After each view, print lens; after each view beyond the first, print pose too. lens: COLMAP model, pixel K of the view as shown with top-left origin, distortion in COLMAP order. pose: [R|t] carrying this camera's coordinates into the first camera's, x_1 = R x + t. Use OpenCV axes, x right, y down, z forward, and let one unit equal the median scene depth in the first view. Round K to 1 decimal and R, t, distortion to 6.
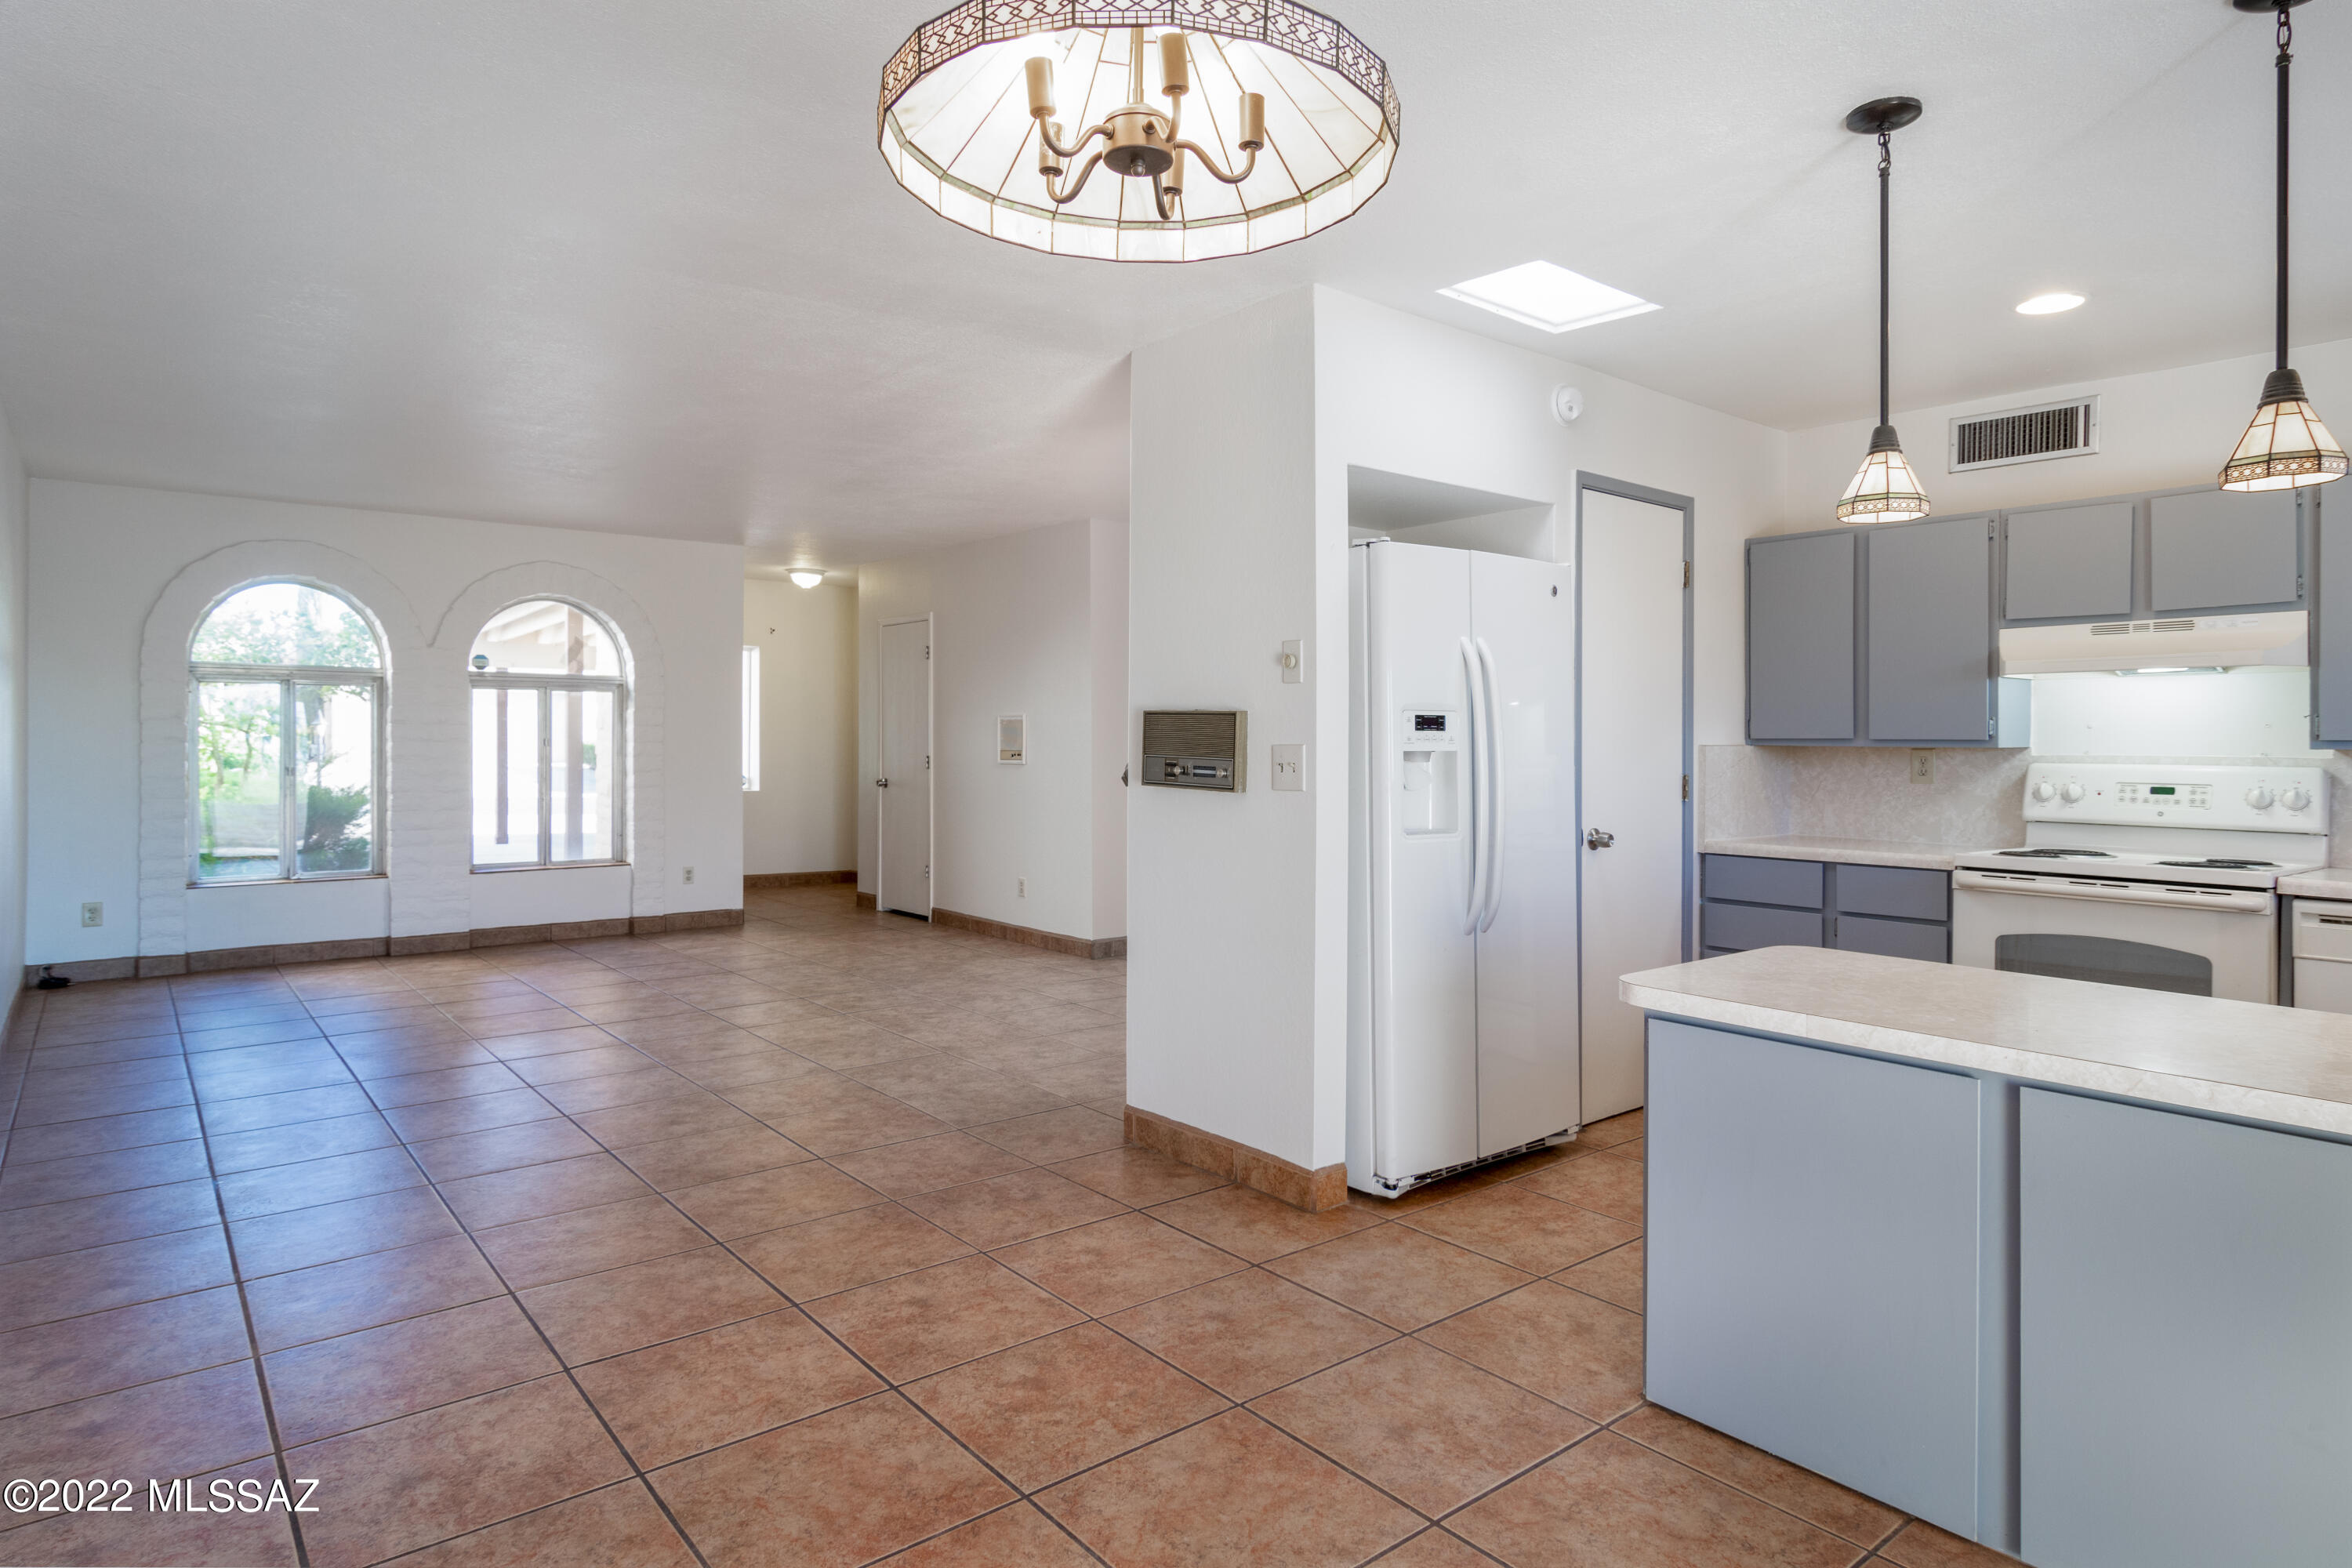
lens RADIAL K [[1337.2, 0, 1171.2], [0, 1337.2, 740.6], [0, 0, 1]] dist [0.000338, 0.000264]
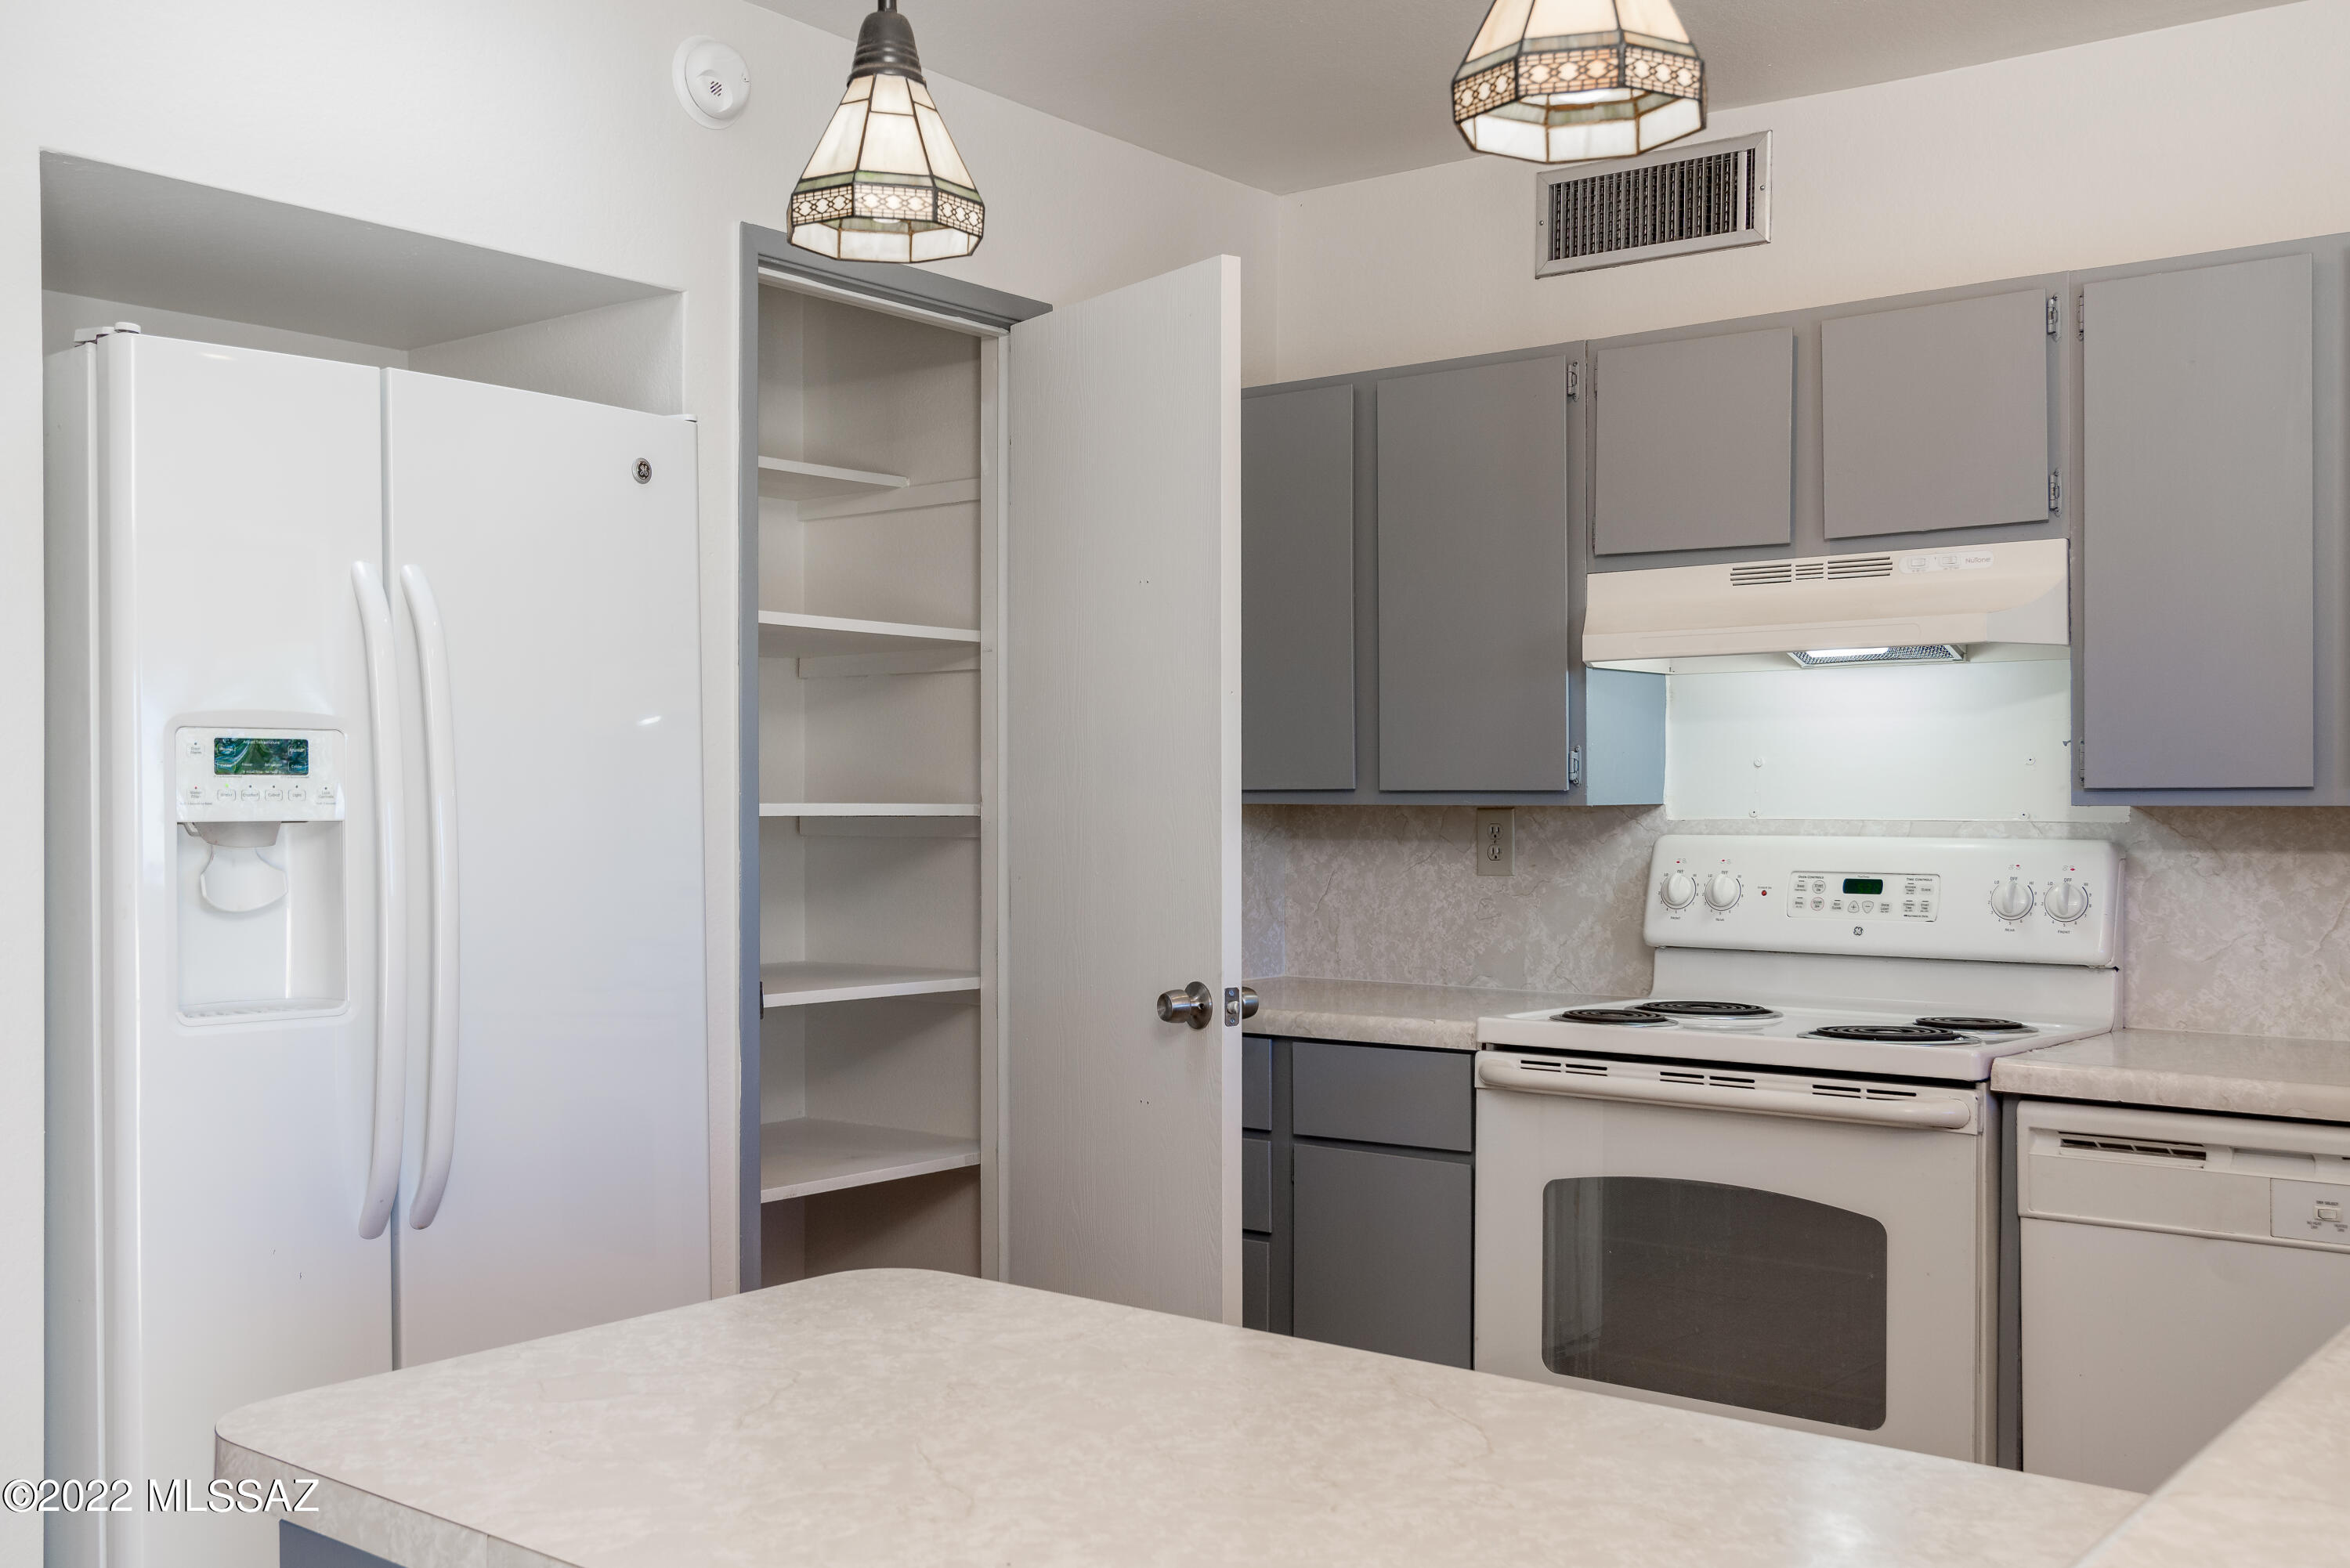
lens RADIAL K [[2273.8, 0, 1175.0], [0, 2273.8, 784.0], [0, 0, 1]] dist [0.002566, -0.018821]
pose [[0.976841, -0.003849, 0.213933, 0.293770], [0.005212, 0.999970, -0.005804, 0.001359], [-0.213904, 0.006784, 0.976831, 0.193630]]
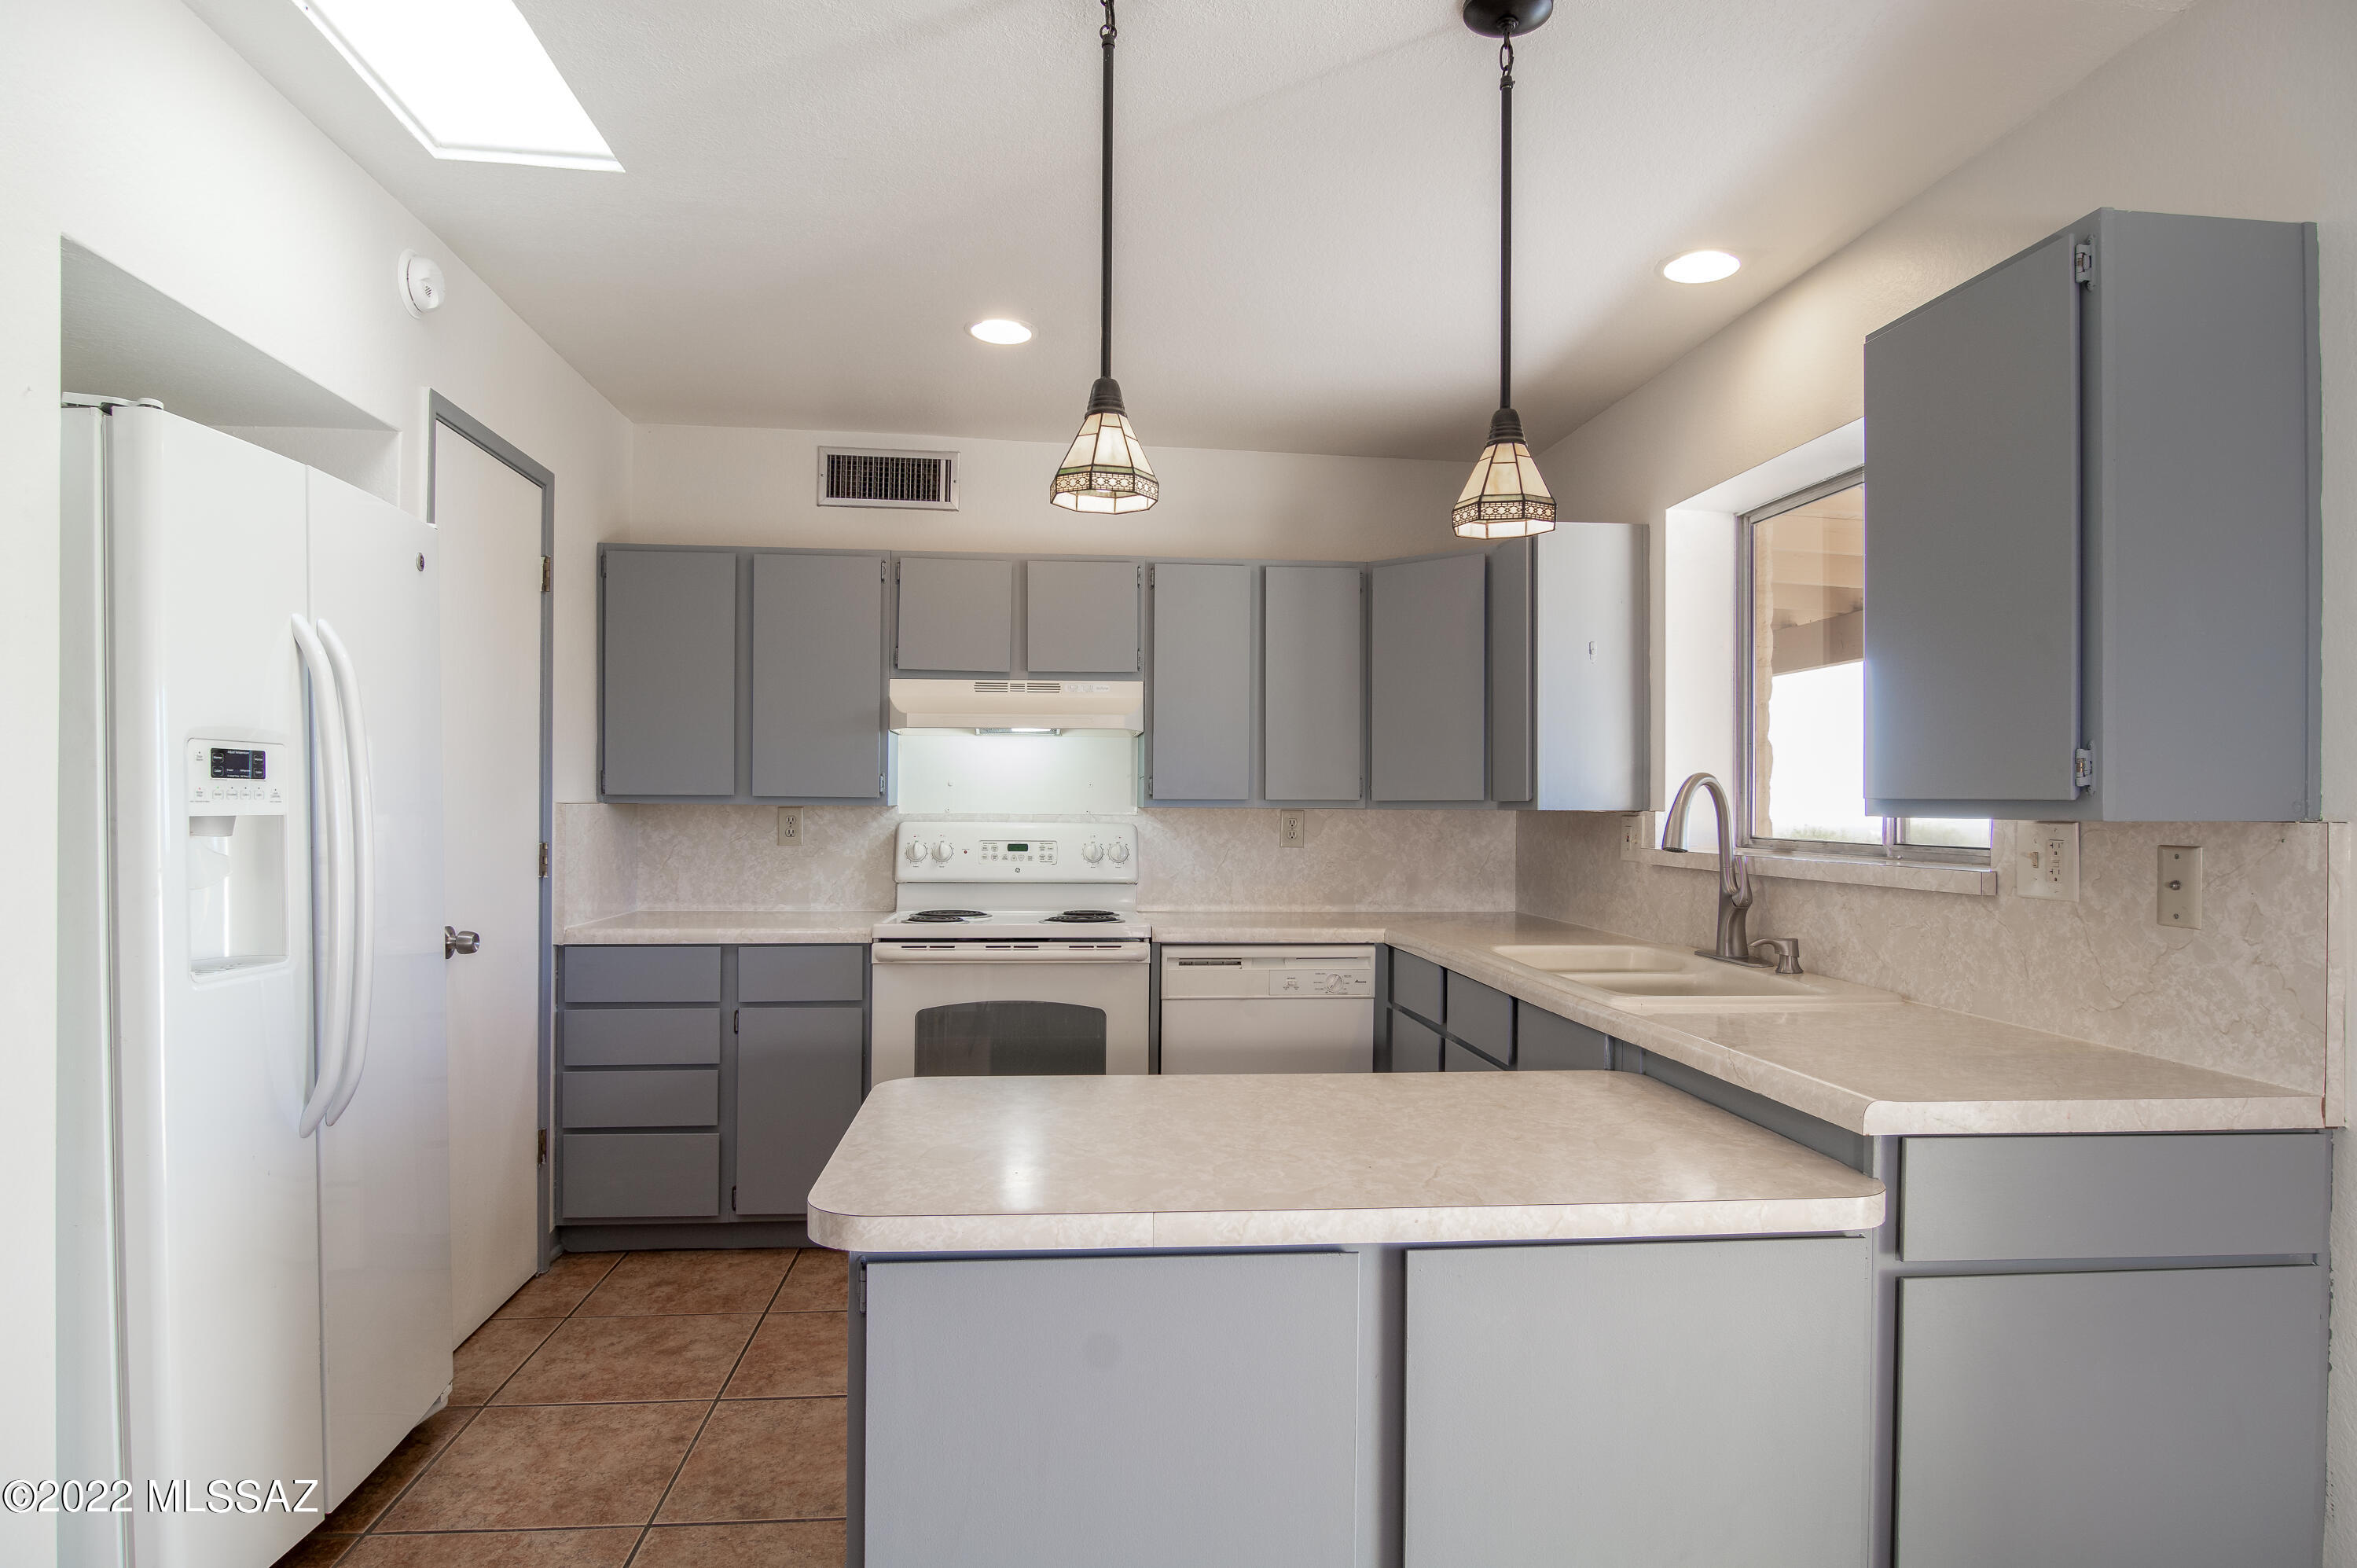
lens RADIAL K [[1308.5, 0, 1164.5], [0, 1308.5, 798.8], [0, 0, 1]] dist [0.000279, -0.011918]
pose [[0.553214, 0.002247, 0.833036, -0.036233], [-0.004729, 0.999989, 0.000443, -0.001086], [-0.833026, -0.004184, 0.553218, 0.353963]]
